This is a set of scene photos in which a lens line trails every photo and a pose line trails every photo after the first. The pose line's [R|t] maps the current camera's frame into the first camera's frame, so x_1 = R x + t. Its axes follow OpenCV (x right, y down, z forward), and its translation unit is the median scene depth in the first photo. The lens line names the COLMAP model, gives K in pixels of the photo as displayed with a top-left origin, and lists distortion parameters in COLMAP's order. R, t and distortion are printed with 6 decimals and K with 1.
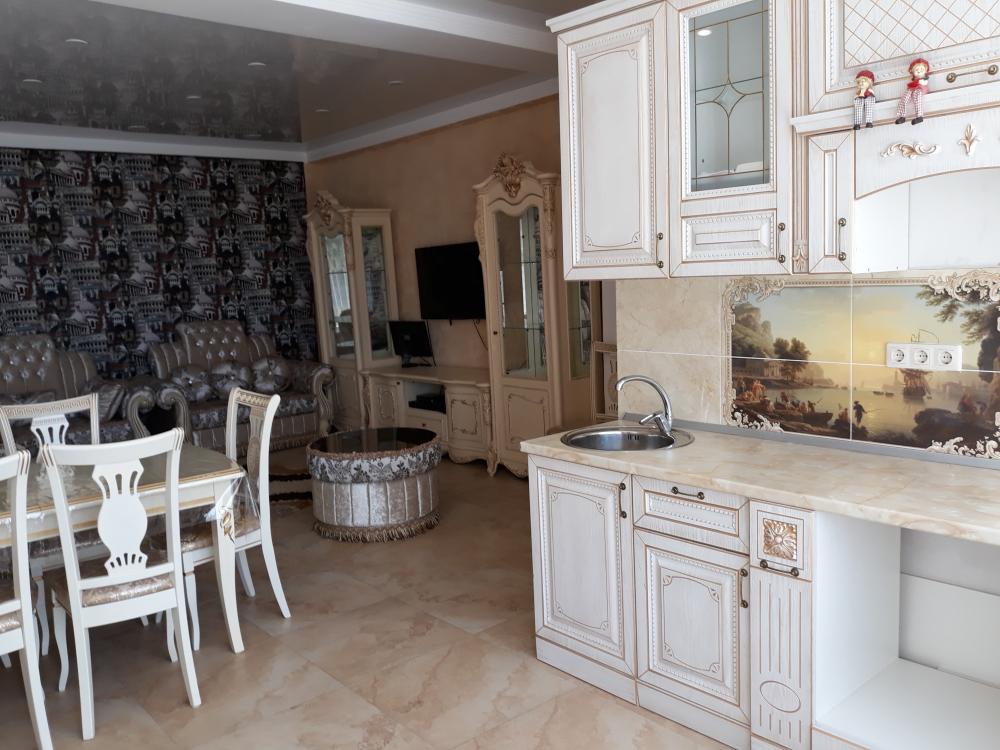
lens RADIAL K [[824.8, 0, 502.1], [0, 824.8, 359.6], [0, 0, 1]] dist [0.002178, -0.010061]
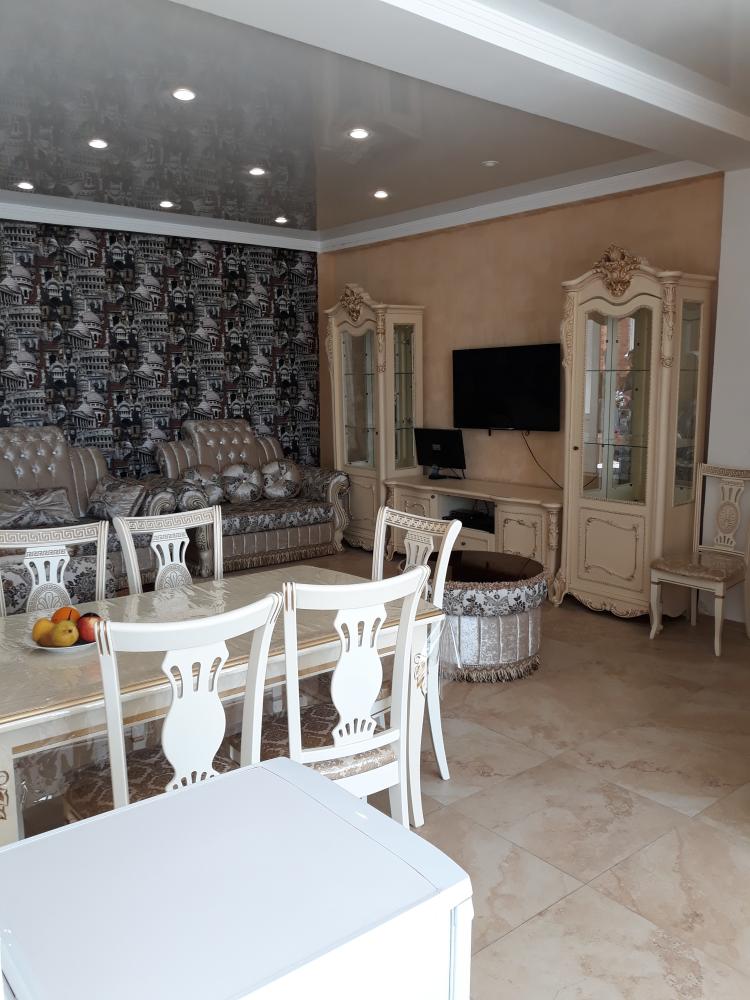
lens RADIAL K [[815.5, 0, 375.0], [0, 815.5, 500.0], [0, 0, 1]] dist [0.045424, -0.111603]
pose [[0.998538, 0.046736, -0.027143, -0.159276], [-0.045500, 0.997973, 0.044489, -0.005188], [0.029167, -0.043189, 0.998641, 0.080365]]
